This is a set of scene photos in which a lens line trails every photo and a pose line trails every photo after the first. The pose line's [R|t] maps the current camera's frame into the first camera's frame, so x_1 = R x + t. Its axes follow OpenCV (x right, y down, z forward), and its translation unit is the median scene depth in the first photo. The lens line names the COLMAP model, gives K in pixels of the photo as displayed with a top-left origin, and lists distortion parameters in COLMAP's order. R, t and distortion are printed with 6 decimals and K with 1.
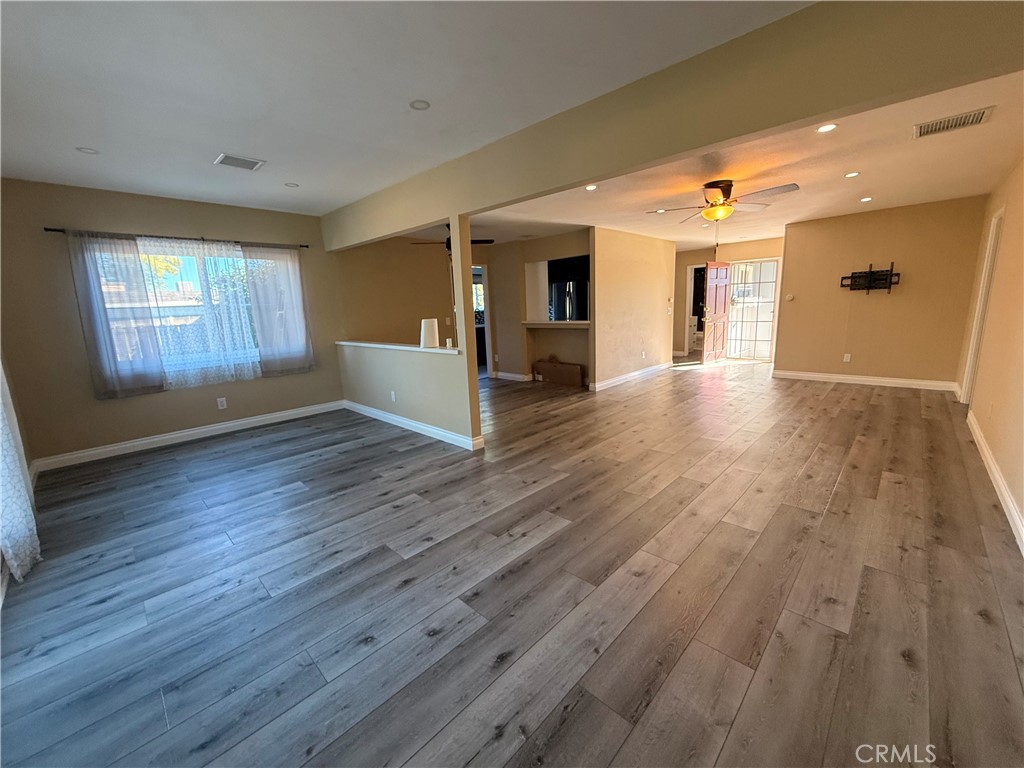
lens RADIAL K [[410.1, 0, 509.6], [0, 410.1, 384.3], [0, 0, 1]] dist [-0.000490, 0.000299]
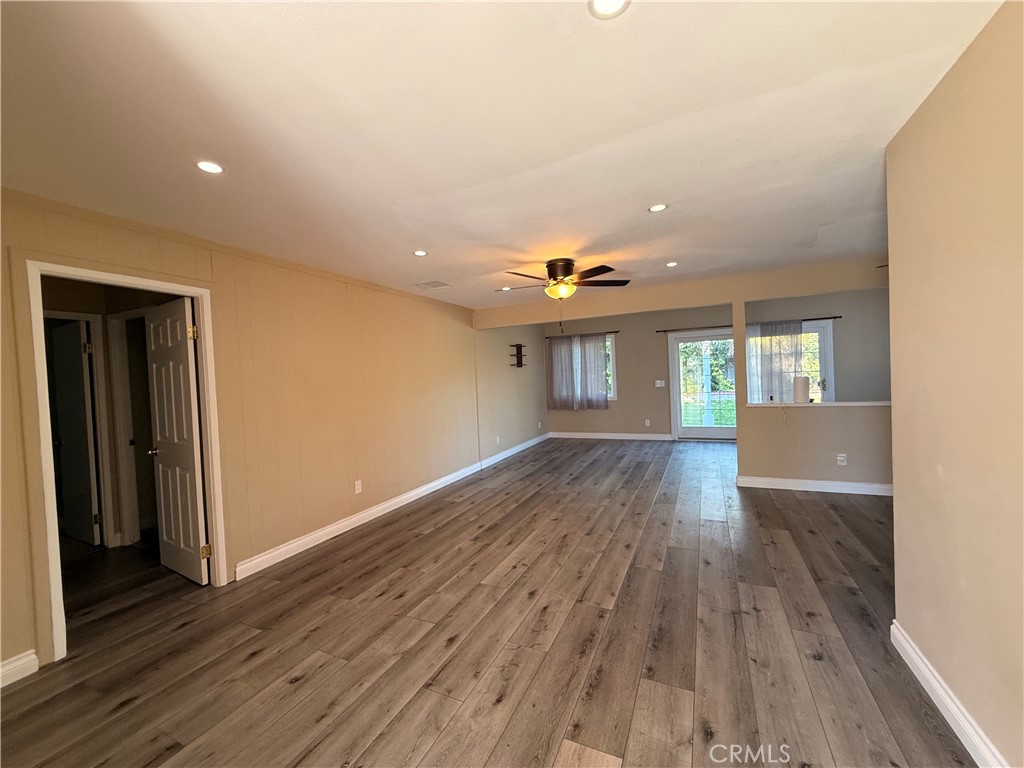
lens RADIAL K [[410.1, 0, 509.6], [0, 410.1, 384.3], [0, 0, 1]] dist [-0.000490, 0.000299]
pose [[-0.947266, 0.087871, -0.308166, 1.018090], [0.022155, 0.977327, 0.210575, -0.448185], [0.319682, 0.192644, -0.927735, 2.063641]]
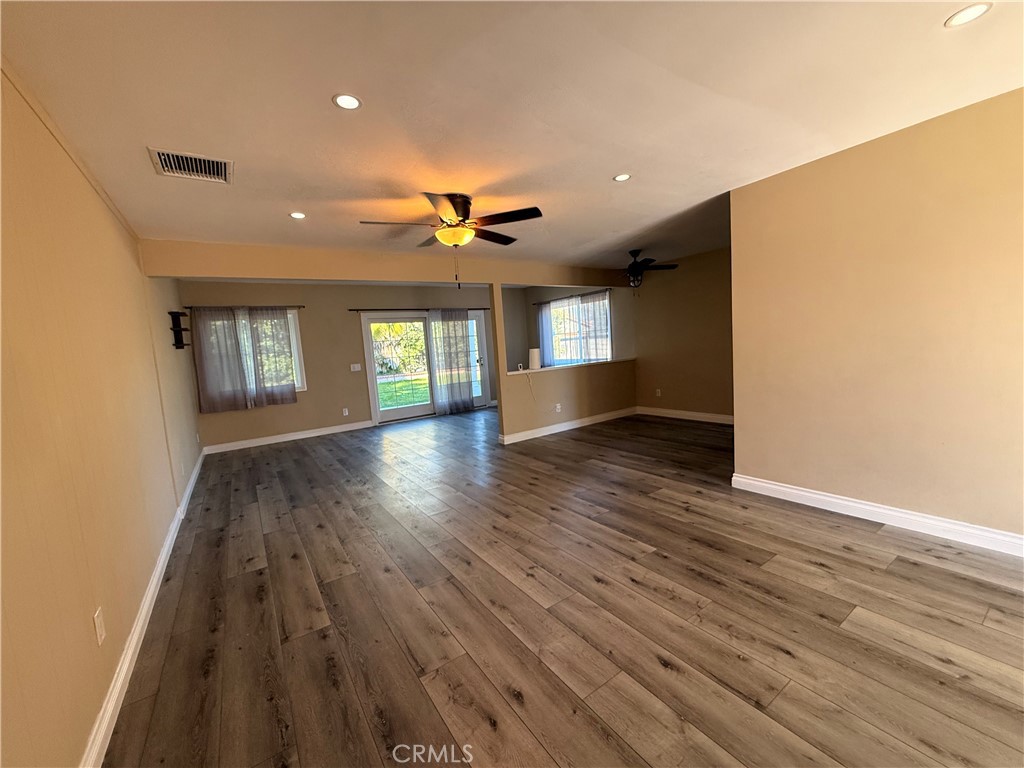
lens RADIAL K [[410.1, 0, 509.6], [0, 410.1, 384.3], [0, 0, 1]] dist [-0.000490, 0.000299]
pose [[-0.205581, 0.147422, -0.967472, 1.388355], [-0.107462, 0.979210, 0.172046, -0.318652], [0.972722, 0.139335, -0.185465, 1.405021]]
